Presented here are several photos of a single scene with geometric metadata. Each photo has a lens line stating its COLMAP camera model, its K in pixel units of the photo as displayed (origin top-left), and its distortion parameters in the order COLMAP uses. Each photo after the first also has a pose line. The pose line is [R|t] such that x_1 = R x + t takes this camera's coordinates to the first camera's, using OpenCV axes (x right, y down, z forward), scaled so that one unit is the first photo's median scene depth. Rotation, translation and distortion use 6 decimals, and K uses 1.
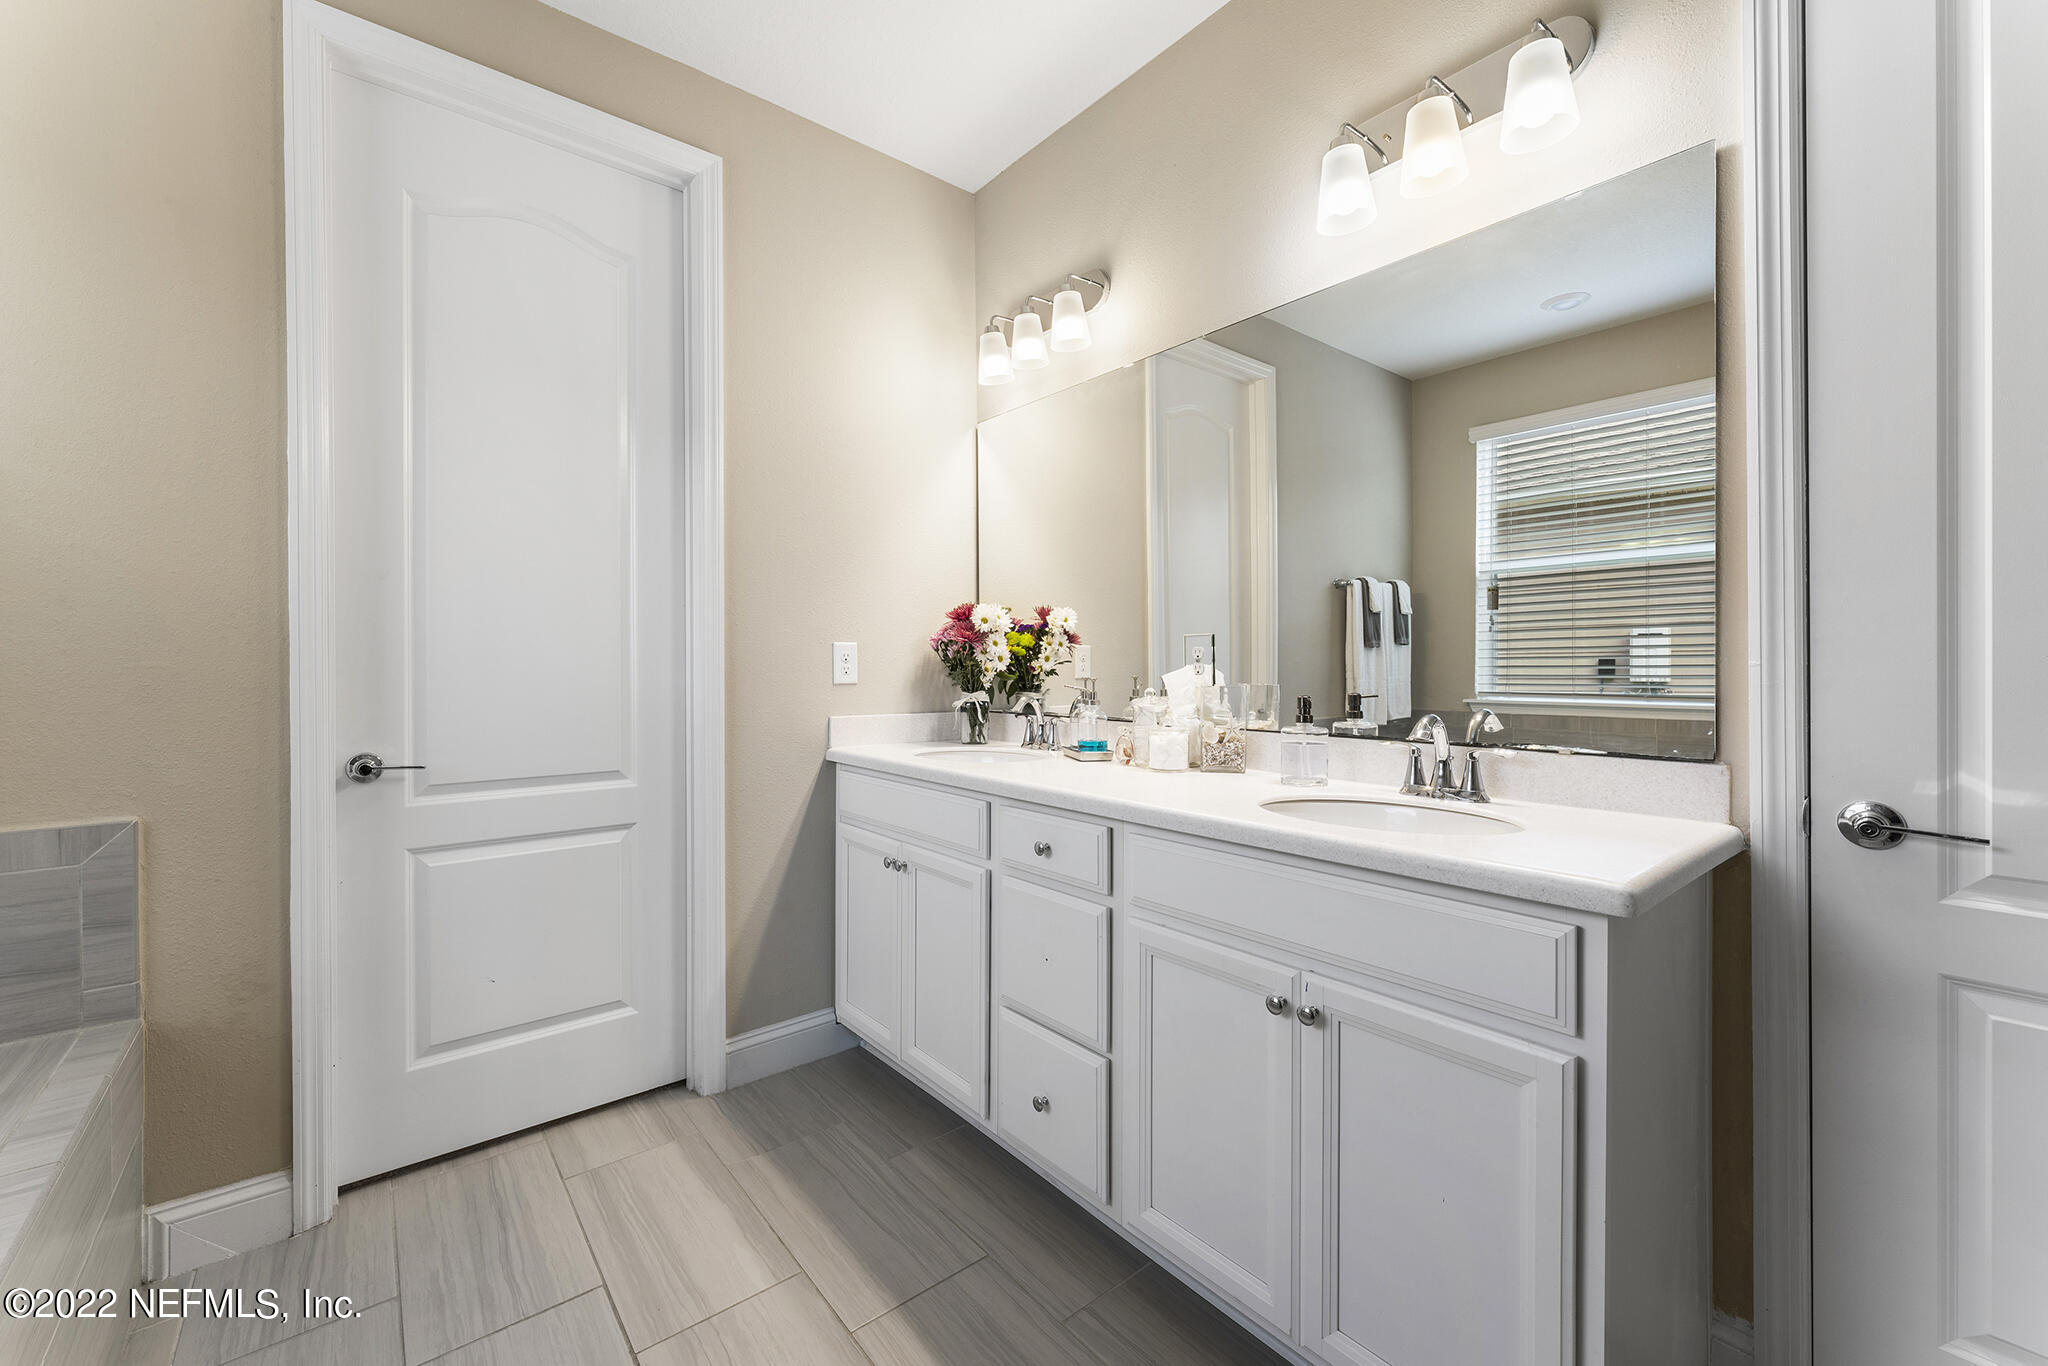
lens RADIAL K [[823.4, 0, 1010.5], [0, 823.4, 674.2], [0, 0, 1]] dist [-0.002129, -0.000359]
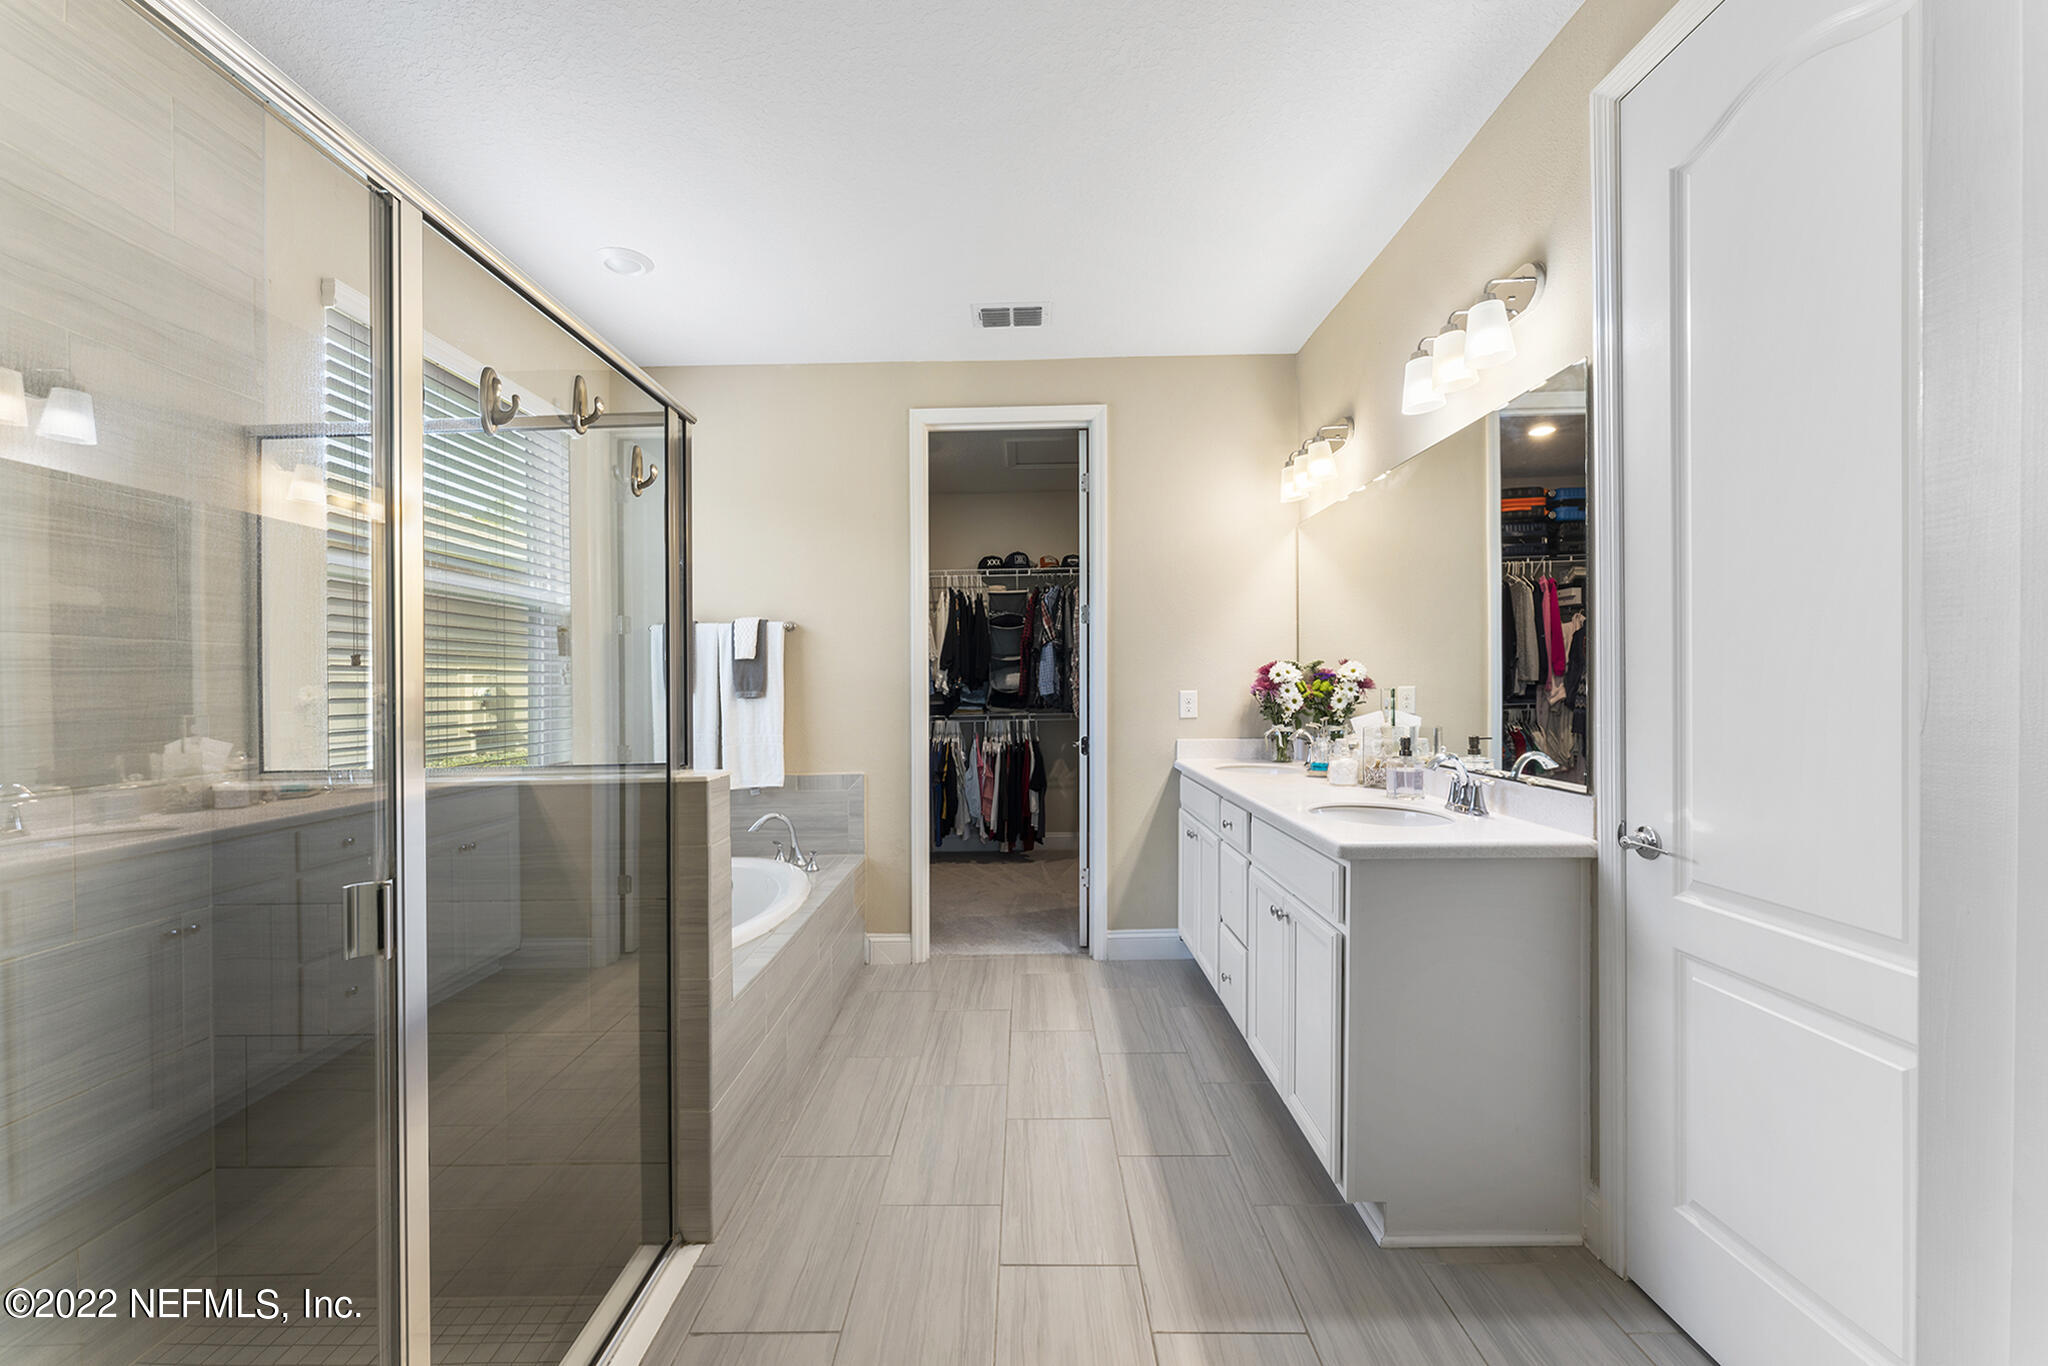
lens RADIAL K [[823.4, 0, 1014.8], [0, 823.4, 690.2], [0, 0, 1]] dist [-0.002129, -0.000359]
pose [[0.773414, -0.003670, -0.633891, 0.569968], [0.003593, 0.999993, -0.001406, -0.042631], [0.633891, -0.001191, 0.773421, -0.412667]]
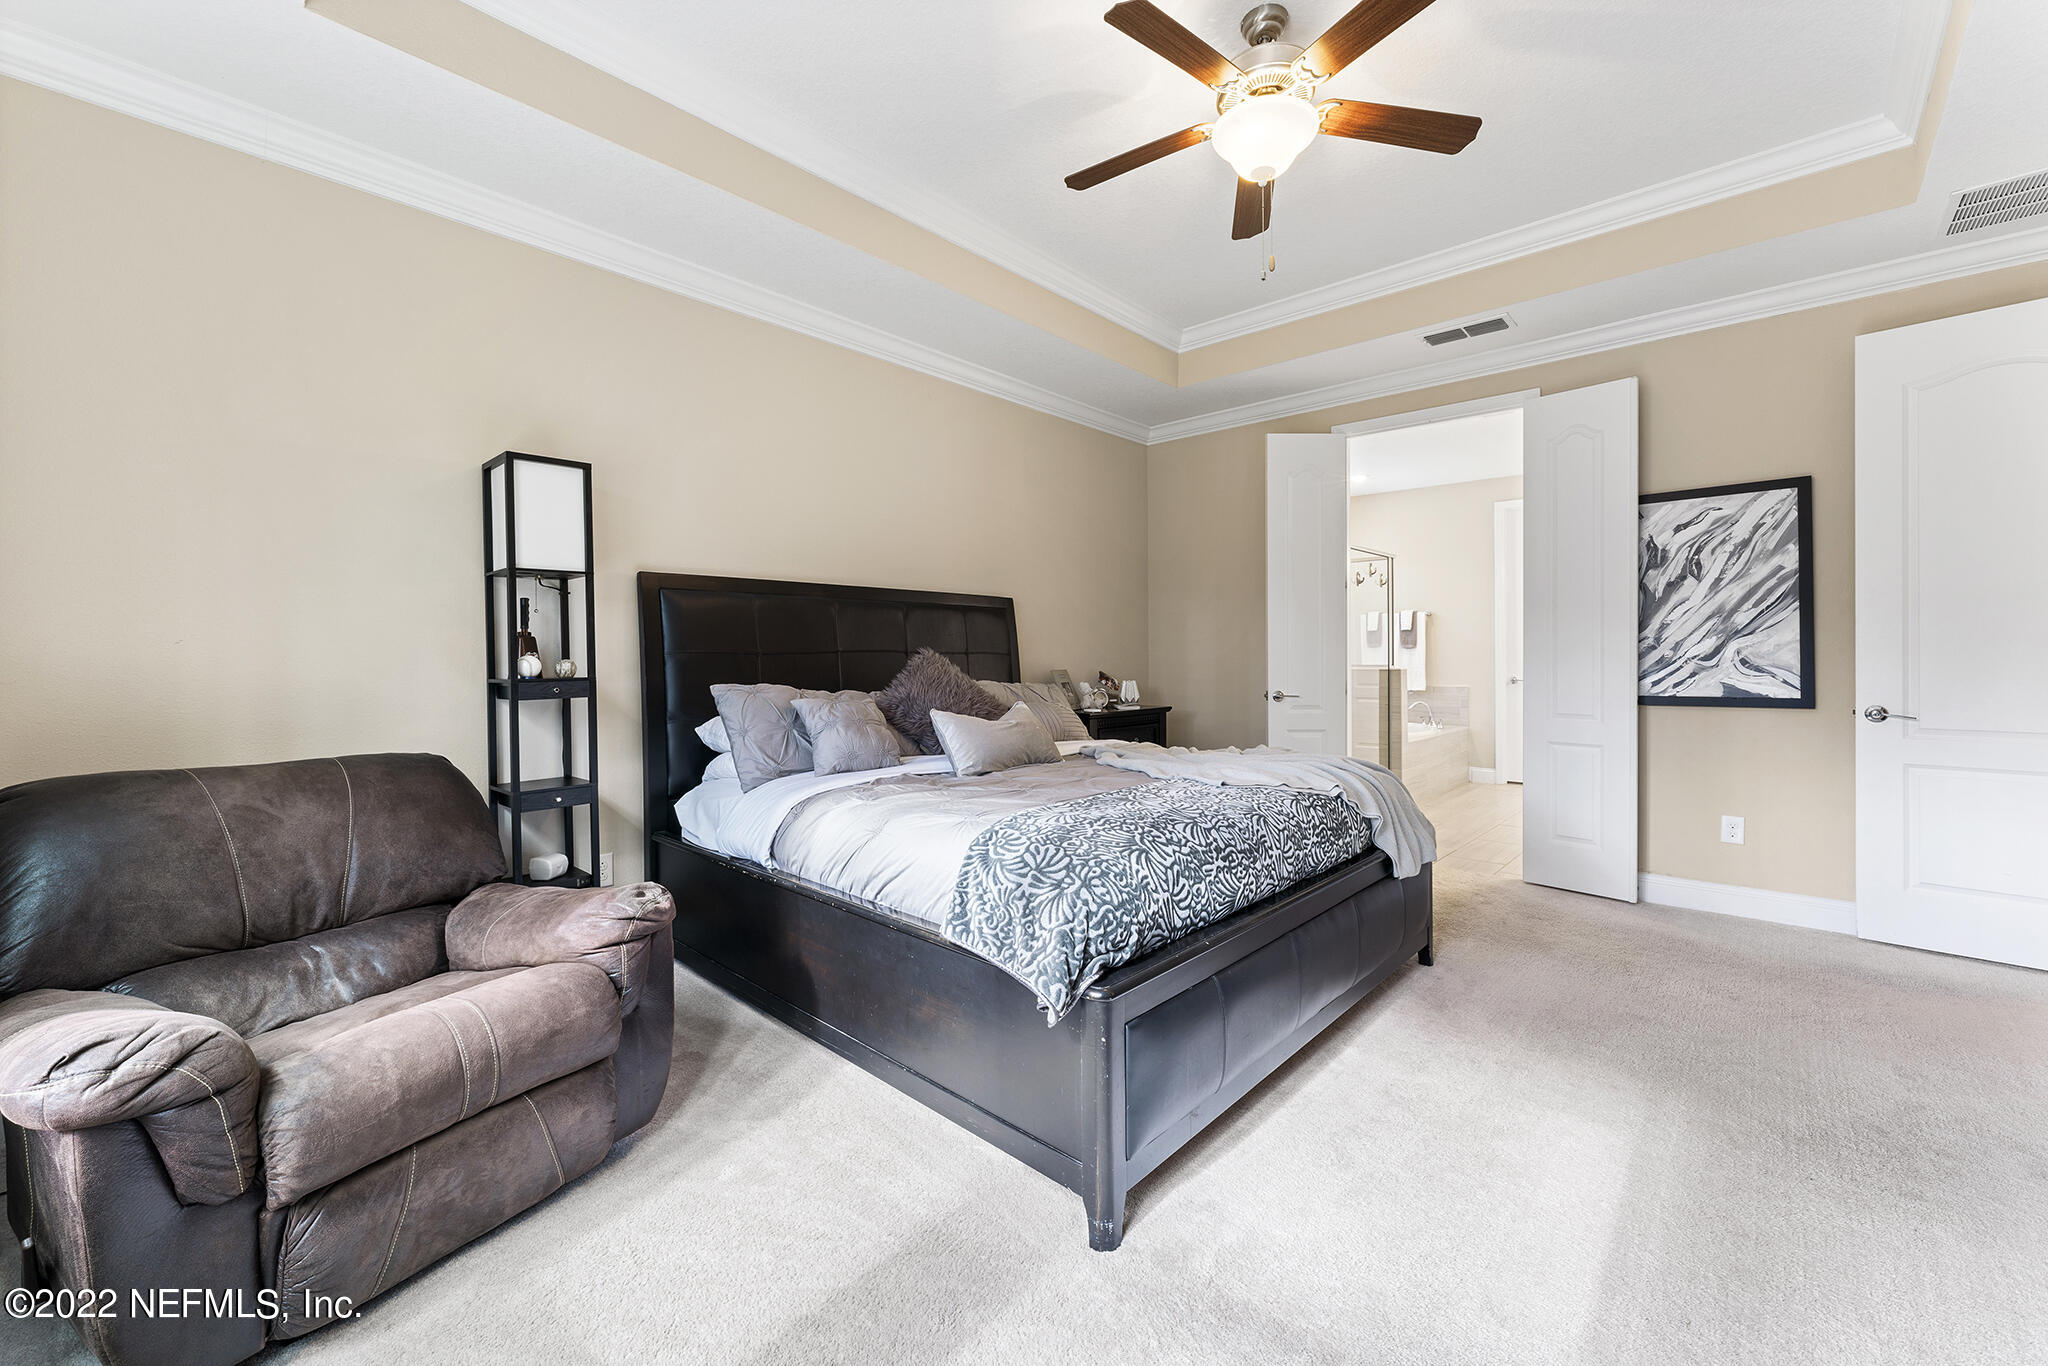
lens RADIAL K [[823.4, 0, 1022.2], [0, 823.4, 672.2], [0, 0, 1]] dist [-0.002129, -0.000359]
pose [[0.134868, 0.018327, -0.990694, 2.304022], [0.002905, 0.999817, 0.018892, -0.001470], [0.990859, -0.005426, 0.134790, -1.534973]]
